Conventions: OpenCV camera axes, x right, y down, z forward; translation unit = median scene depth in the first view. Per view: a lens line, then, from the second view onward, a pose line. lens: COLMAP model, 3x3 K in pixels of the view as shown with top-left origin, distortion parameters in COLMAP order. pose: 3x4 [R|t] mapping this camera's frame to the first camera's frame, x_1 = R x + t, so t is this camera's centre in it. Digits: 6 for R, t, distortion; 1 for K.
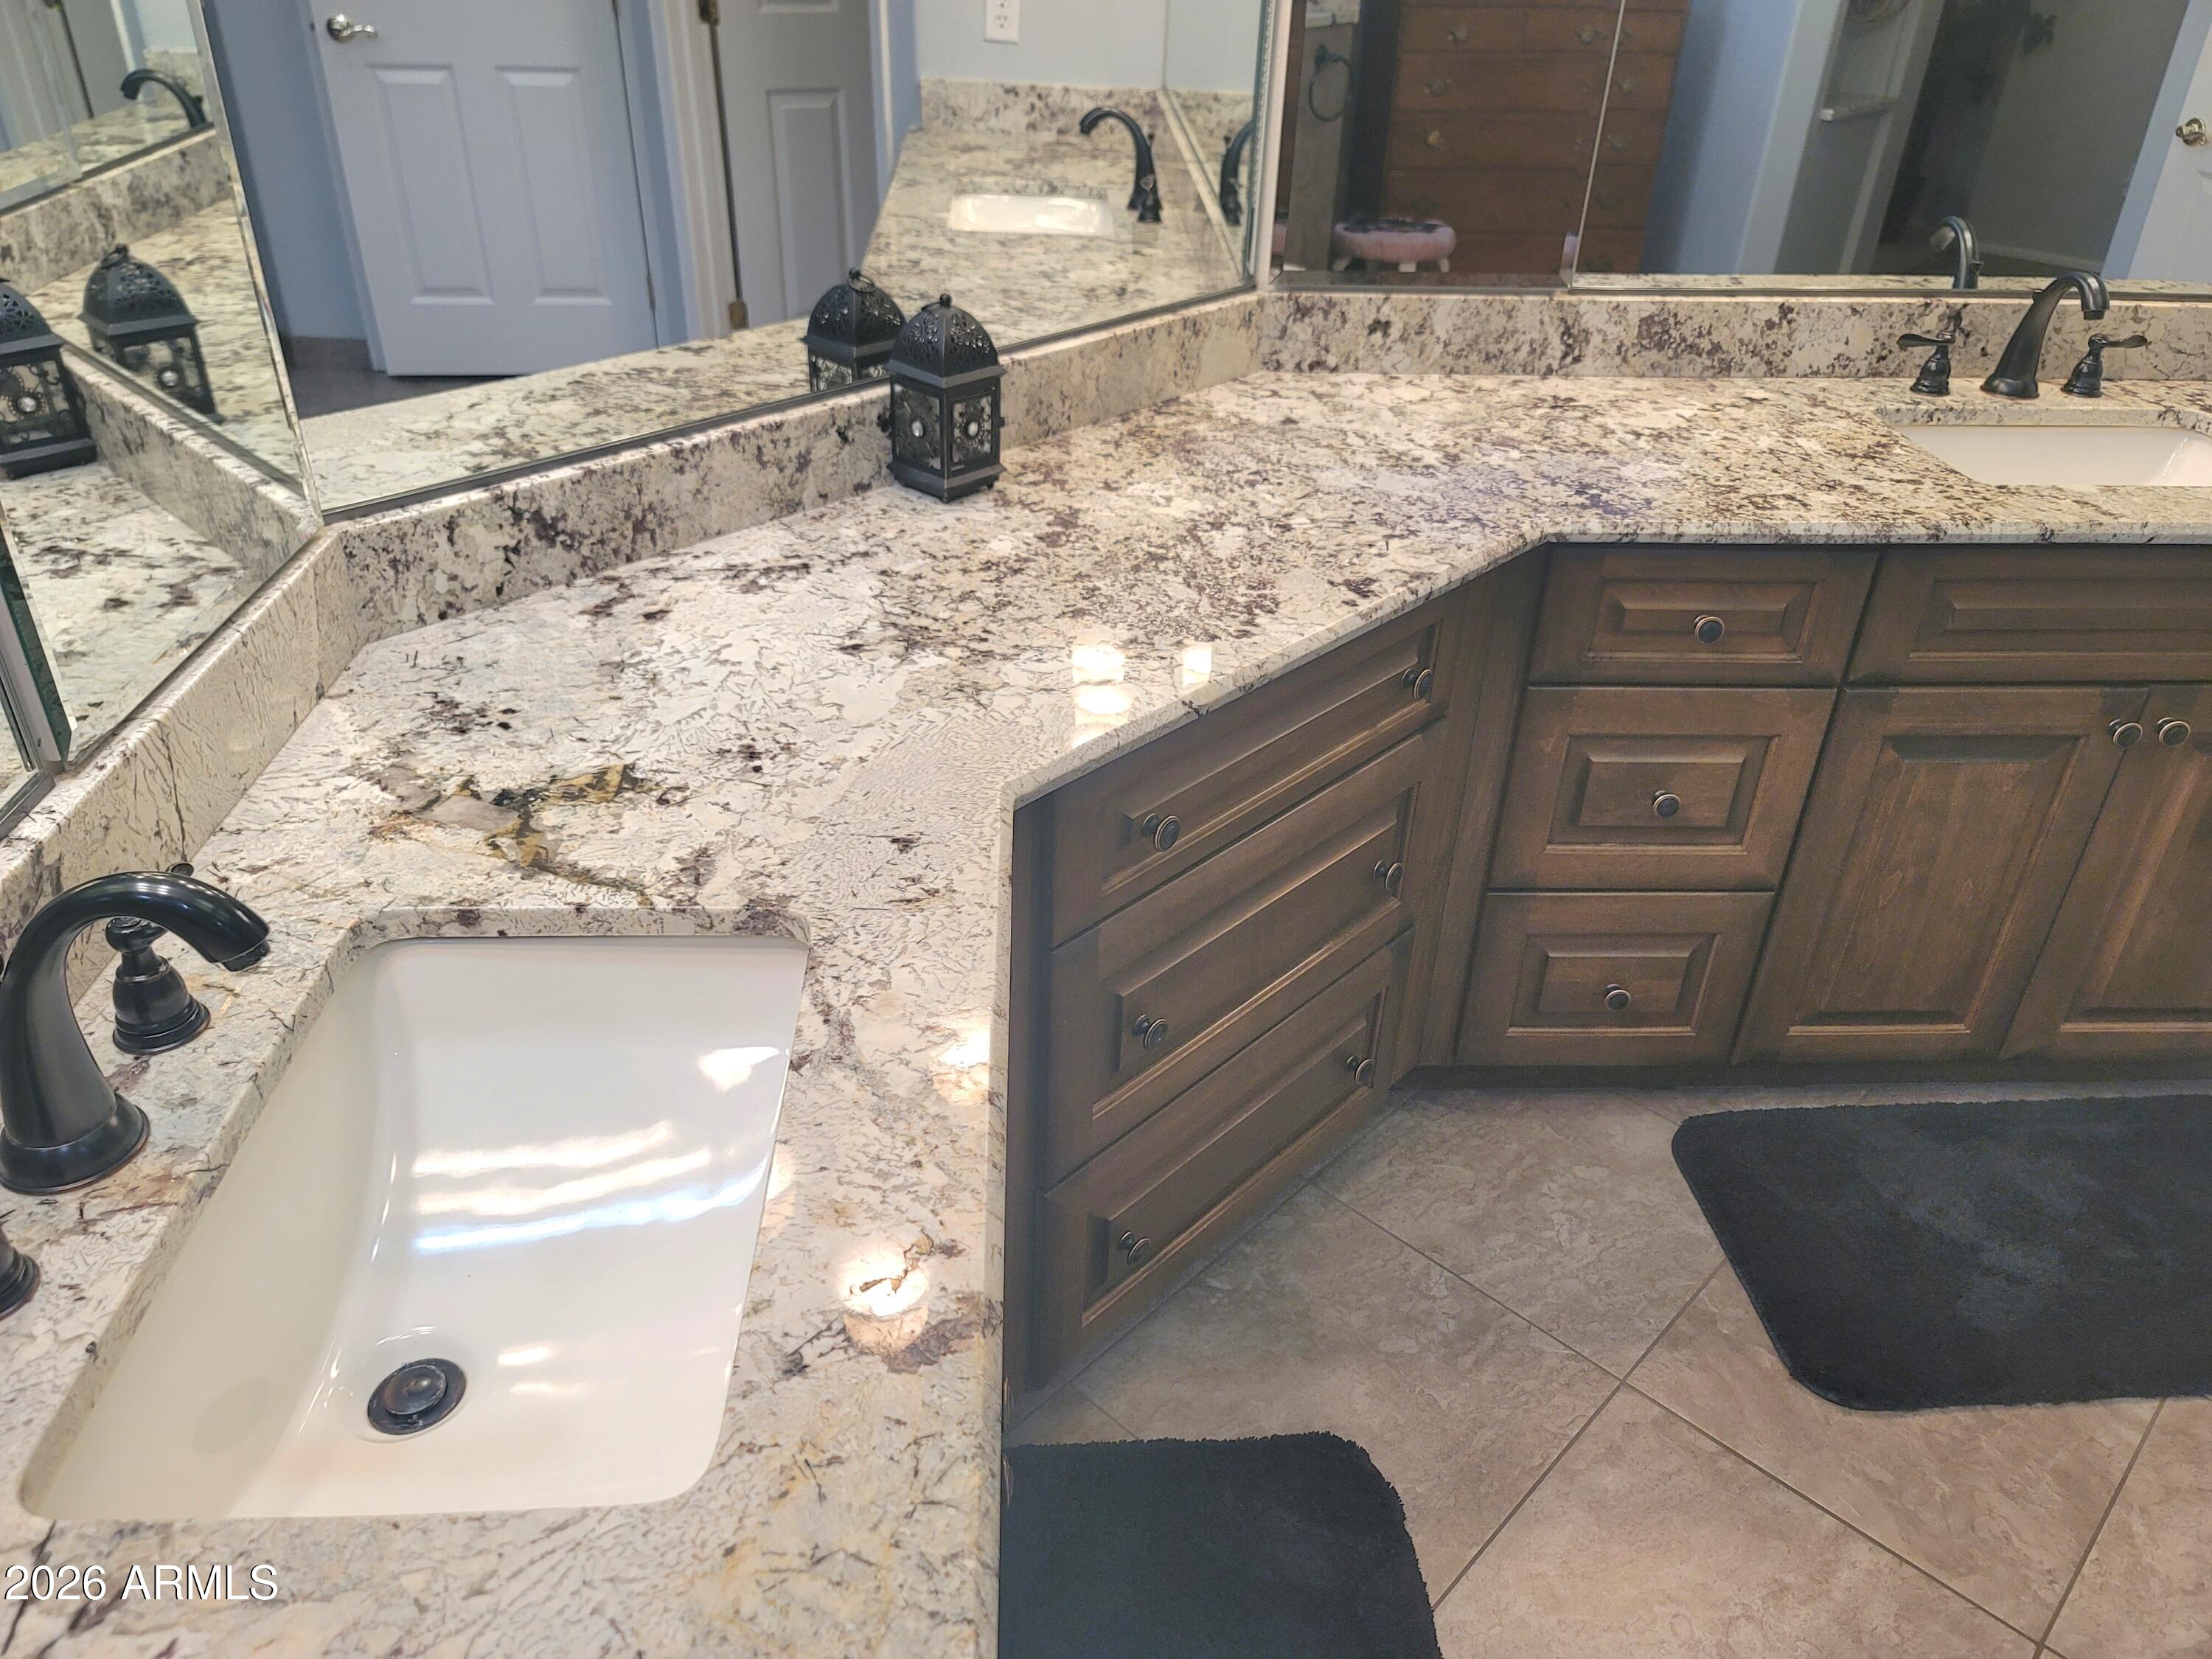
lens RADIAL K [[1597.5, 0, 1117.3], [0, 1597.5, 850.6], [0, 0, 1]] dist [0.035886, -0.037841]
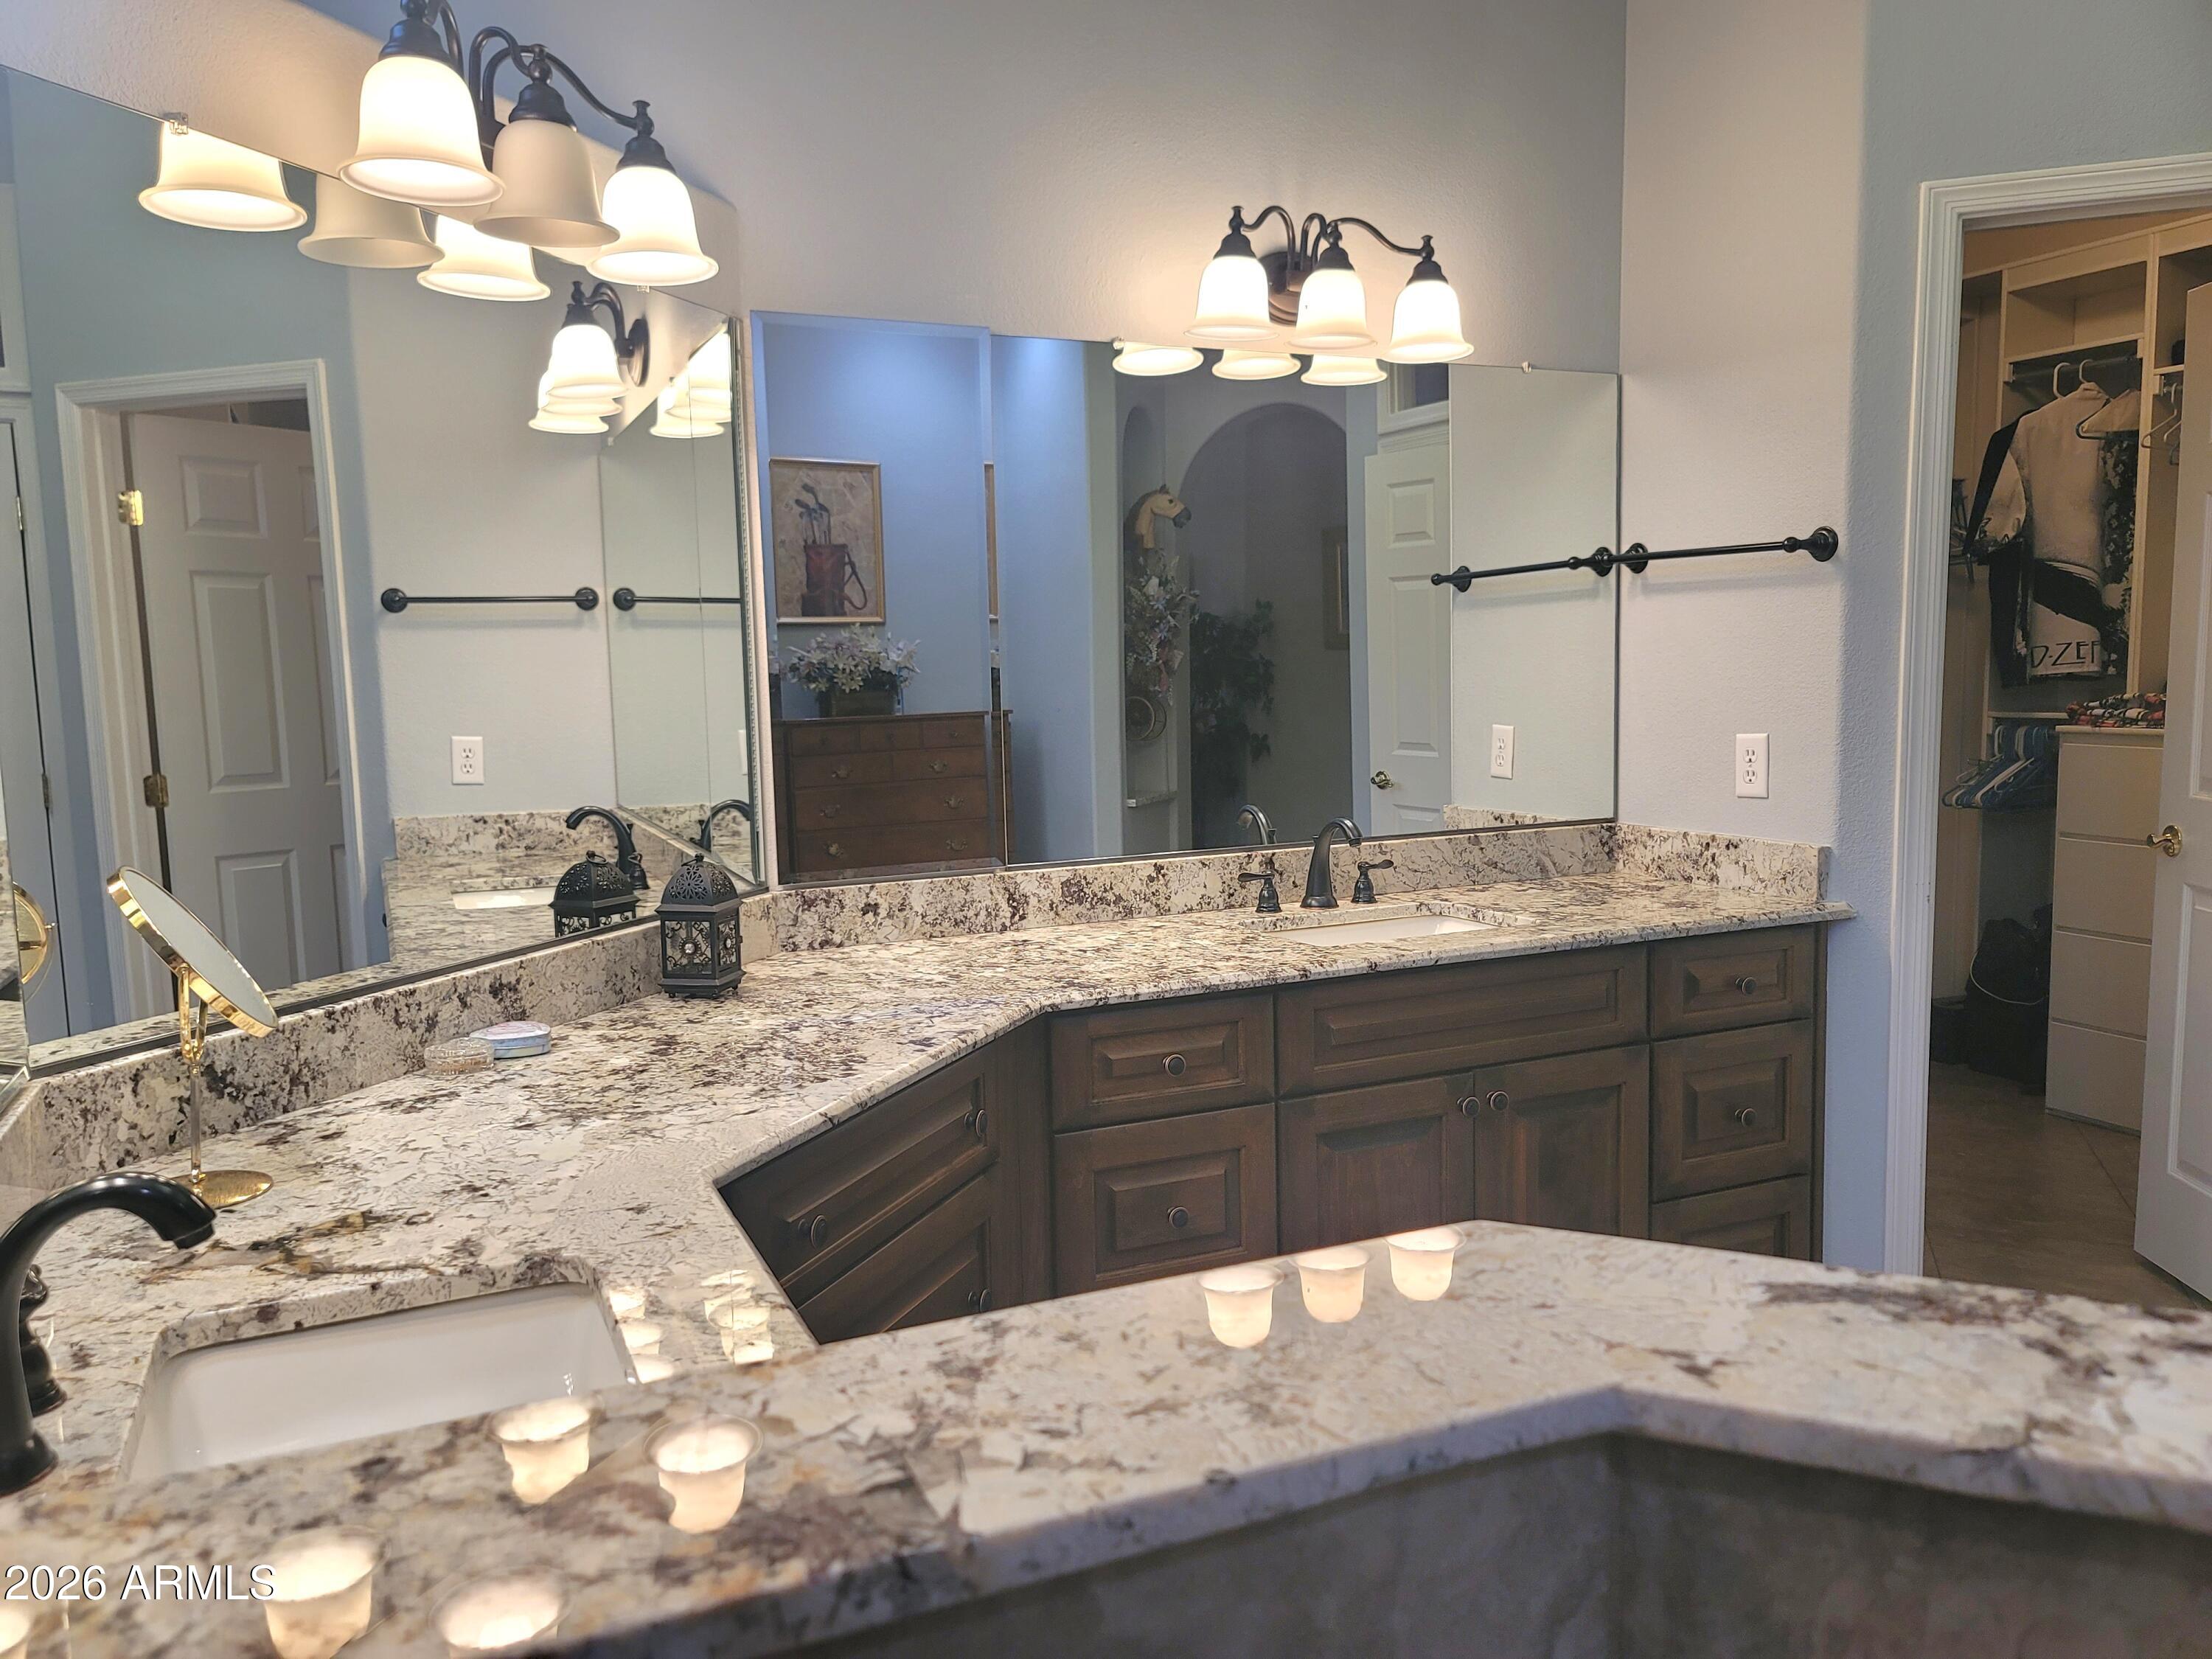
lens RADIAL K [[1597.5, 0, 1101.8], [0, 1597.5, 822.1], [0, 0, 1]] dist [0.035886, -0.037841]
pose [[0.927015, -0.088438, 0.364446, -0.153456], [0.244020, 0.880180, -0.407108, 0.217793], [-0.284774, 0.466327, 0.837522, -0.179068]]
